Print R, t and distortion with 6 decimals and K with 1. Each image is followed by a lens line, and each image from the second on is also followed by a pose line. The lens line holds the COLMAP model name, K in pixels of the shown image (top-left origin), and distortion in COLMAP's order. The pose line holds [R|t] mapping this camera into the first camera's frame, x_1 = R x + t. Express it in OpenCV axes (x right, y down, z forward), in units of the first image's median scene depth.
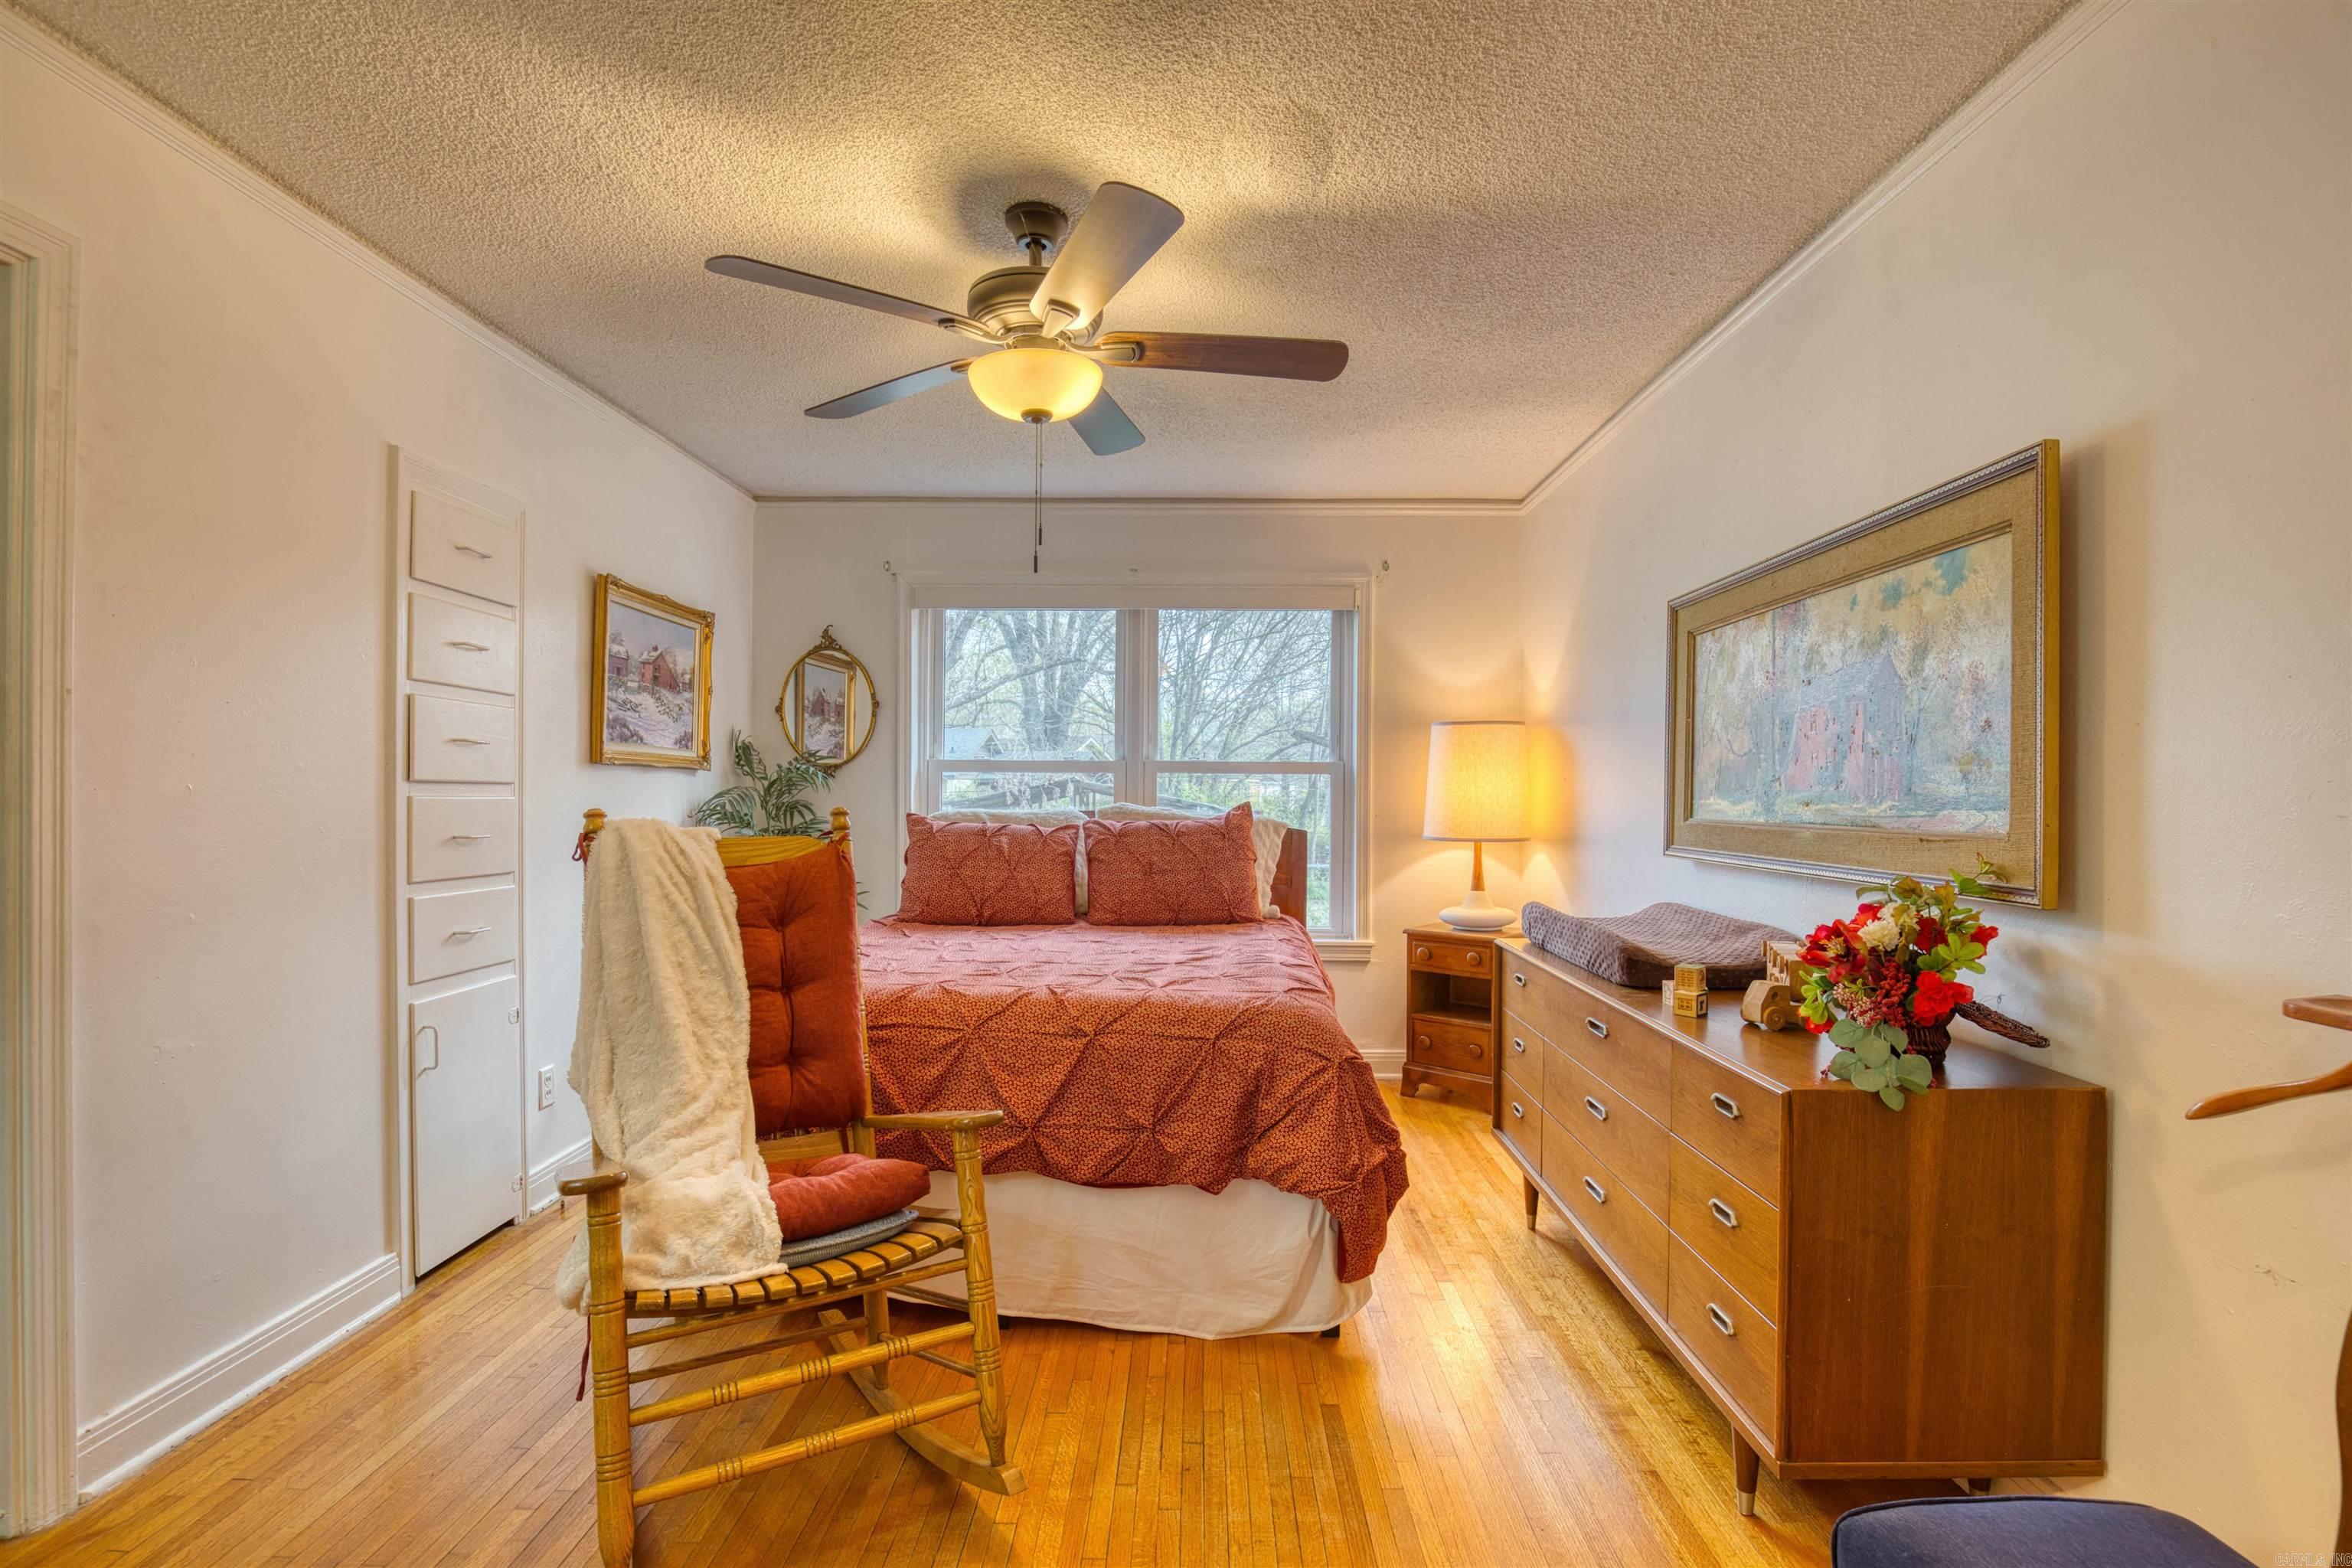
lens RADIAL K [[1086.8, 0, 1178.3], [0, 1086.8, 795.6], [0, 0, 1]] dist [-0.029066, 0.004022]
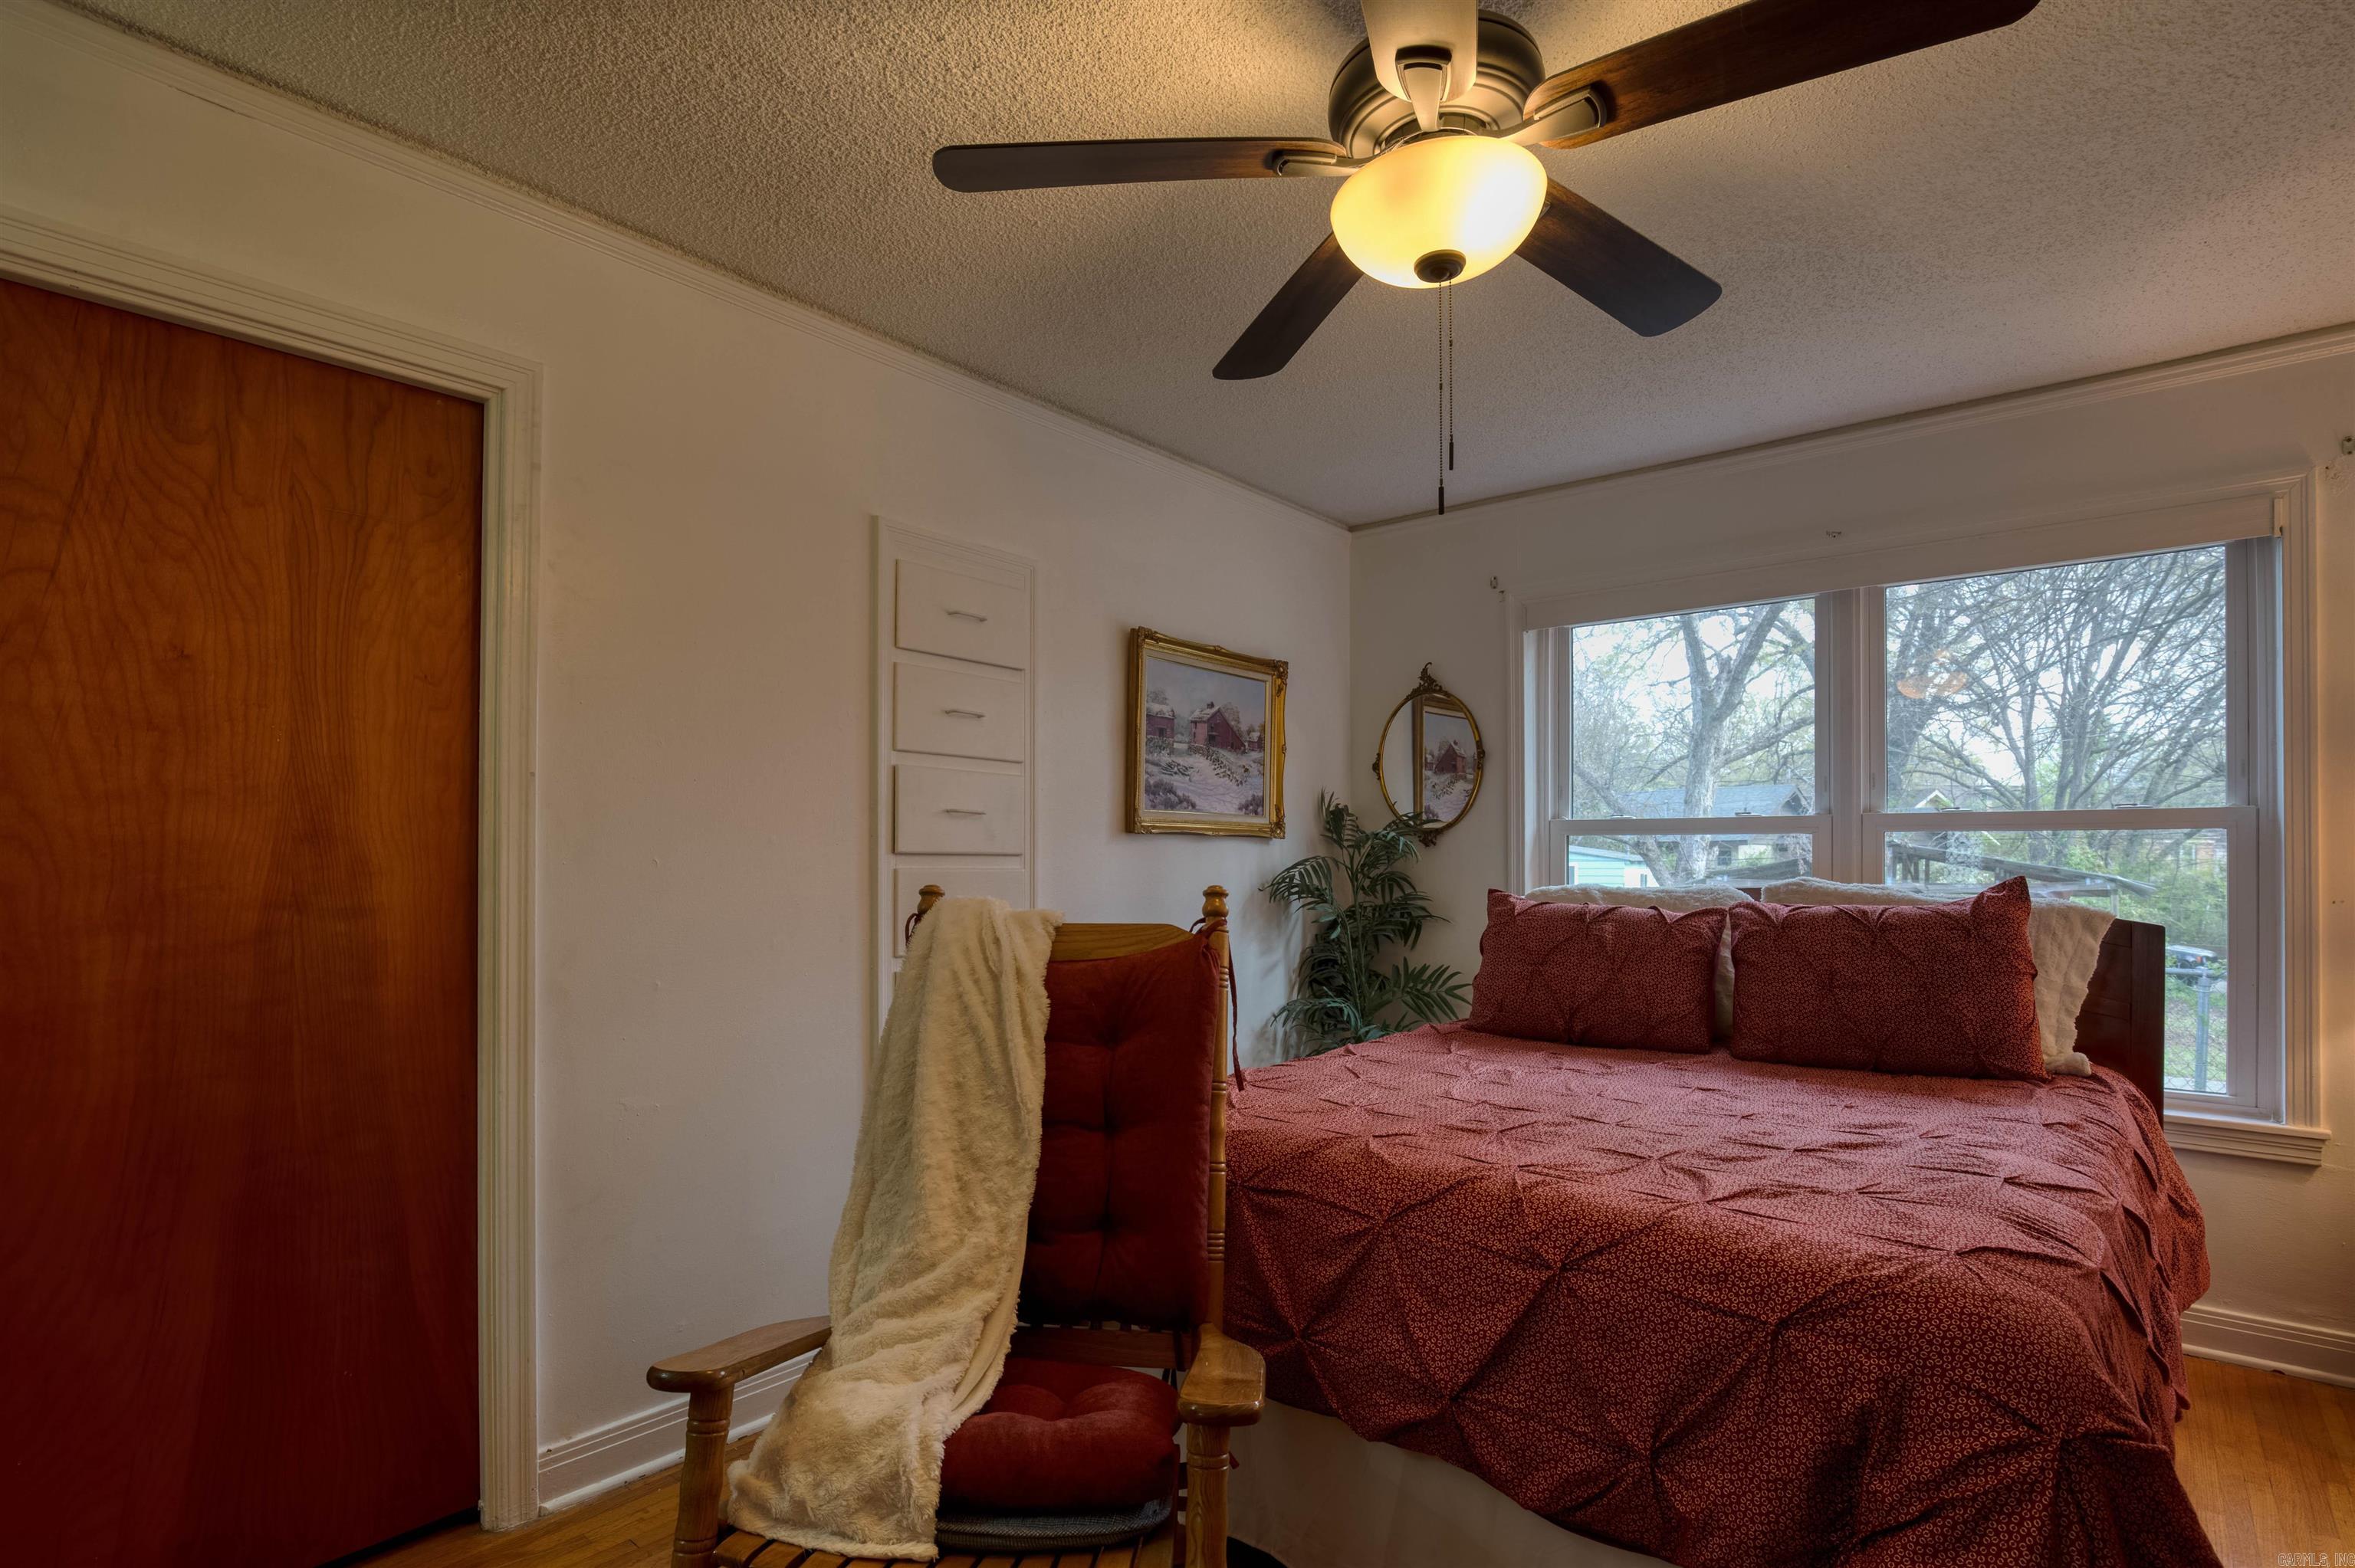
lens RADIAL K [[1088.0, 0, 1262.4], [0, 1088.0, 852.9], [0, 0, 1]] dist [-0.029066, 0.004022]
pose [[0.779011, -0.006256, -0.626979, 0.170434], [0.001135, 0.999963, -0.008567, -0.004878], [0.627010, 0.005962, 0.778989, 0.426984]]
